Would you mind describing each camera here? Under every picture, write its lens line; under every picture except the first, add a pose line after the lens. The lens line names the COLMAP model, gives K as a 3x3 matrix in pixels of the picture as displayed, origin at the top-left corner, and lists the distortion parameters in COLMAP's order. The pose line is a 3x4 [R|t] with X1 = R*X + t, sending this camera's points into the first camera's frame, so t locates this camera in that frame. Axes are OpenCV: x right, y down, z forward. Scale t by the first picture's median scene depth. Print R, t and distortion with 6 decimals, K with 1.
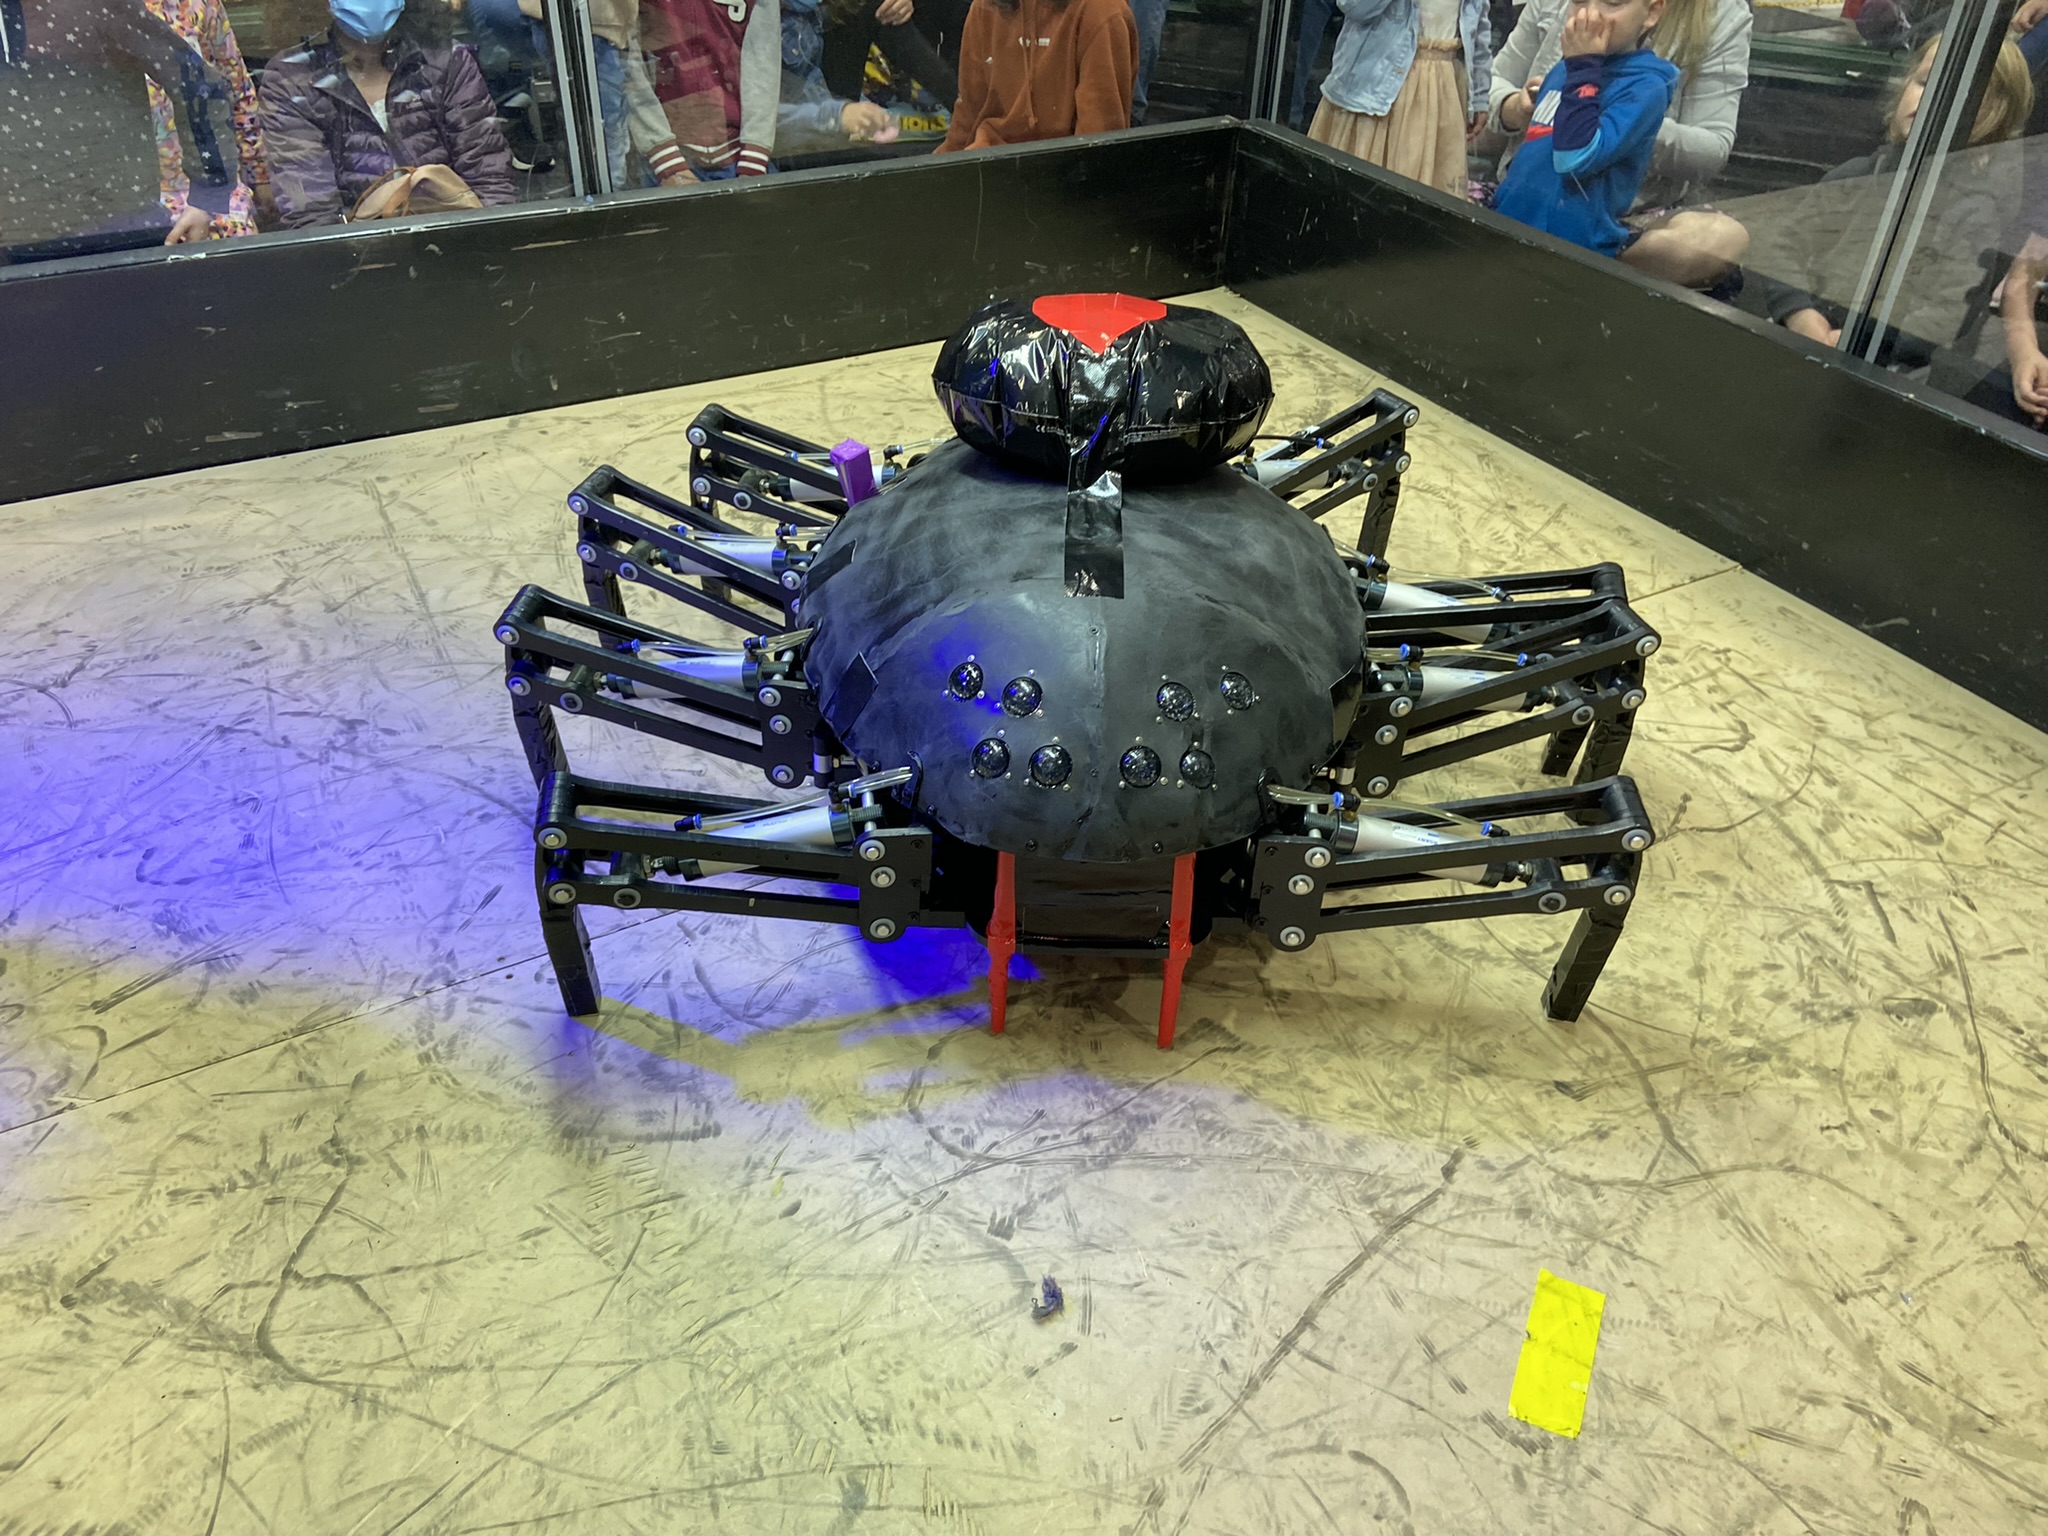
lens RADIAL K [[1528.2, 0, 1024.0], [0, 1528.2, 768.0], [0, 0, 1]] dist [0.118545, -0.110575]
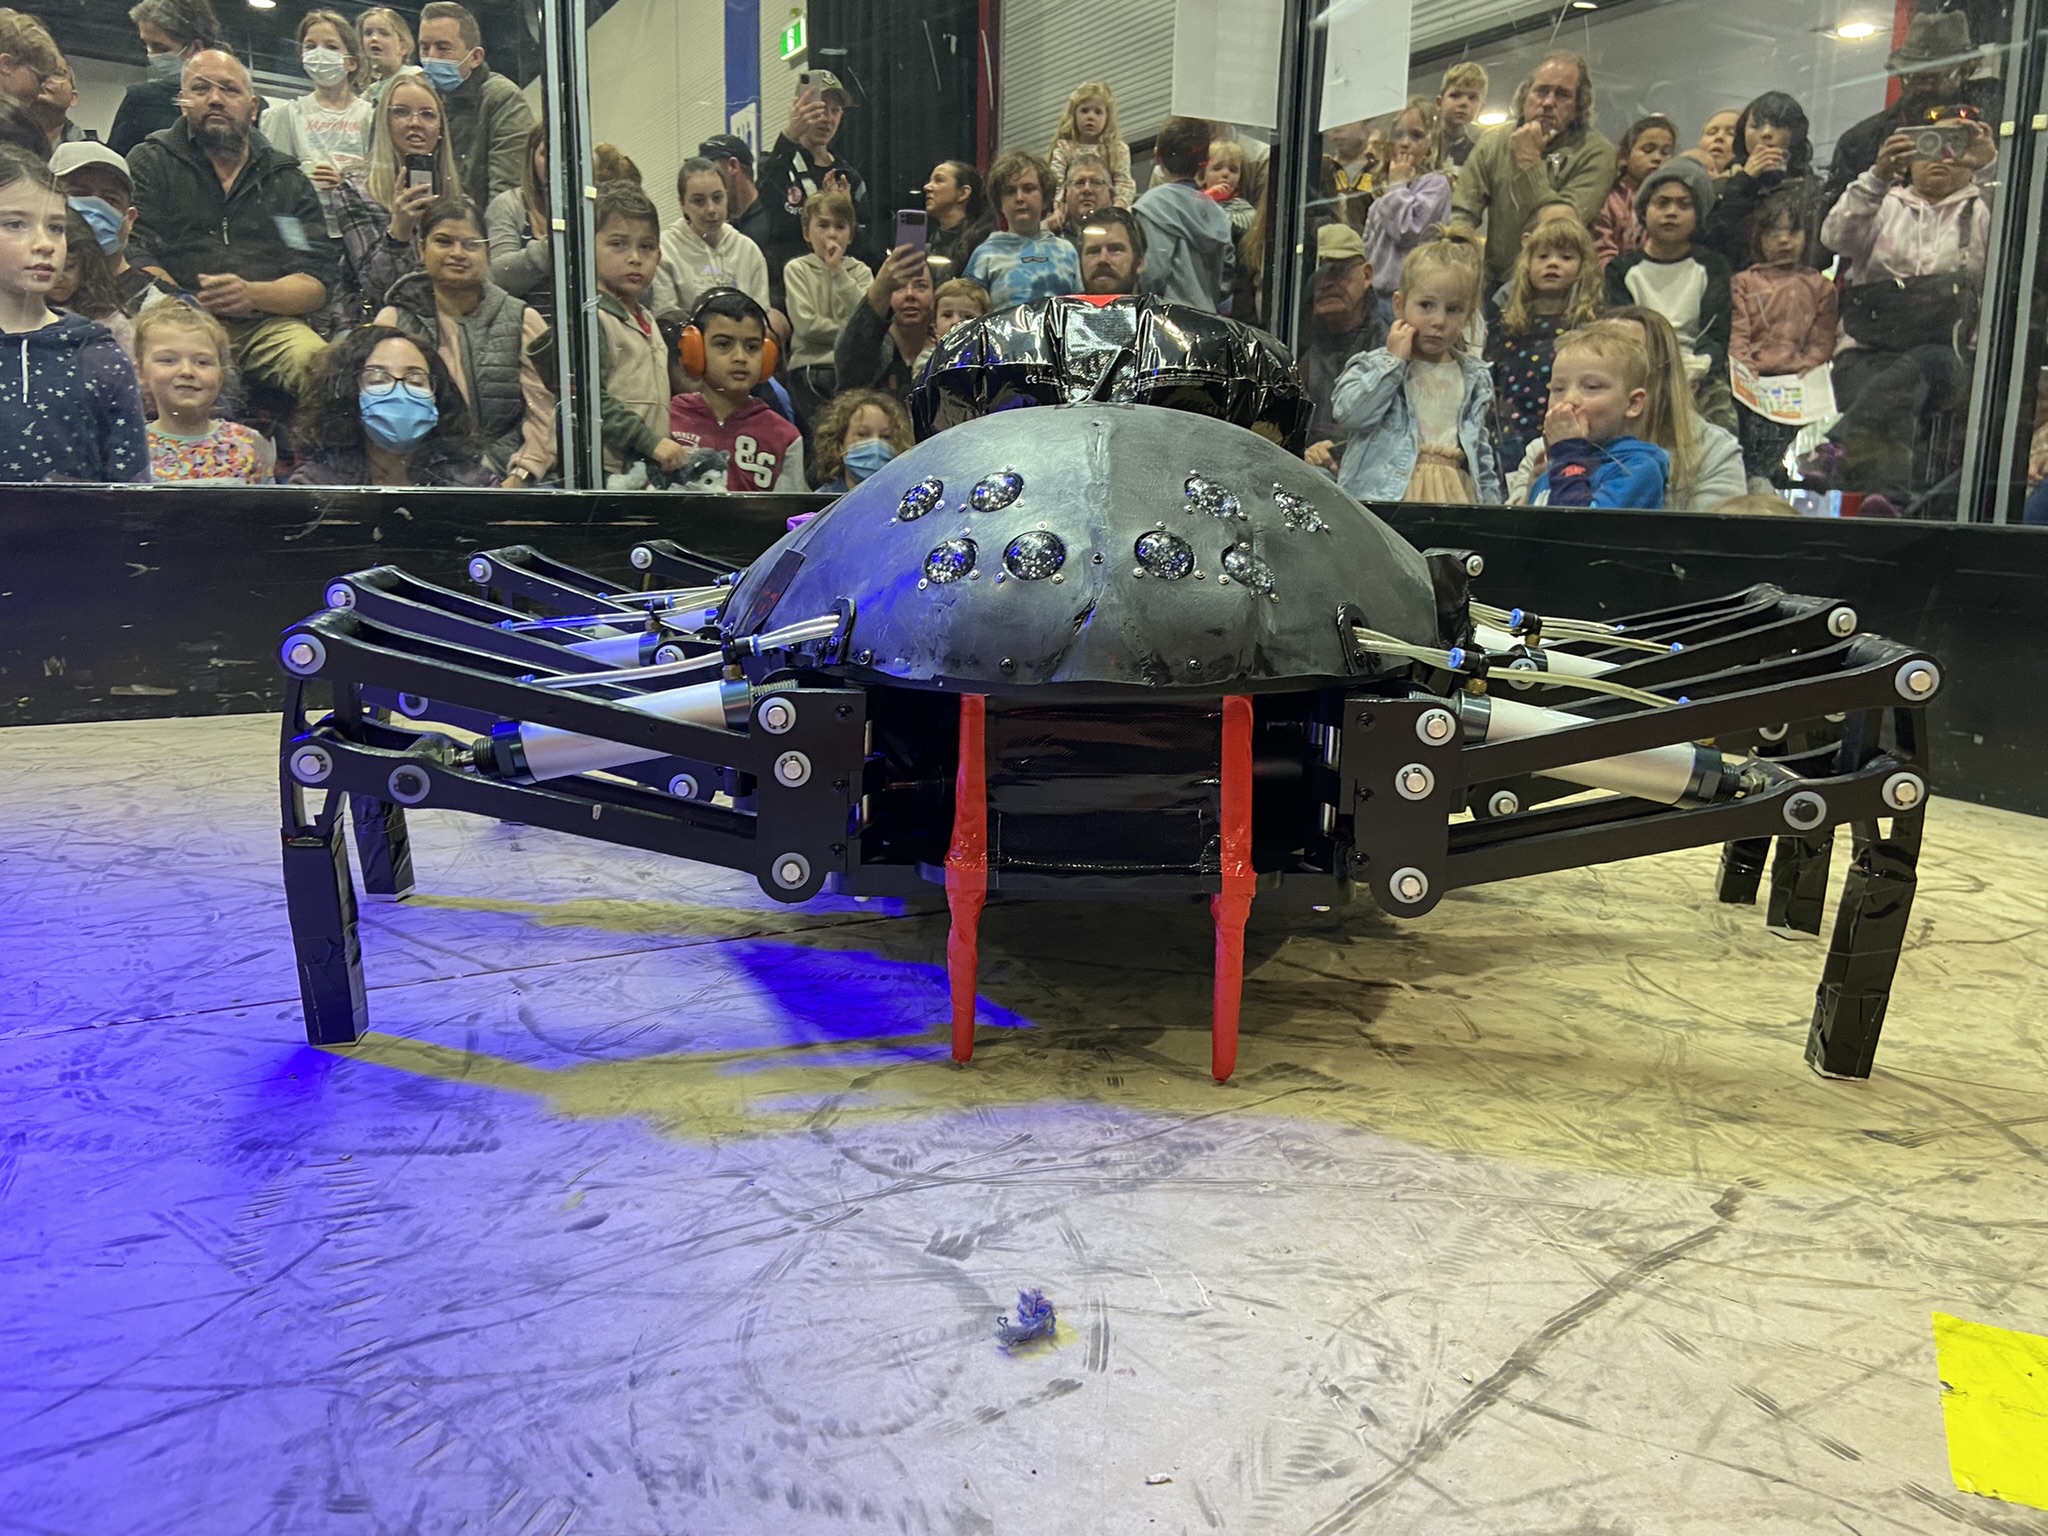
lens RADIAL K [[1535.3, 0, 1007.9], [0, 1535.3, 766.8], [0, 0, 1]] dist [0.131107, -0.175924]
pose [[0.999504, -0.008038, -0.030434, 0.024790], [-0.006345, 0.895556, -0.444904, 0.383047], [0.030832, 0.444876, 0.895061, 0.397965]]
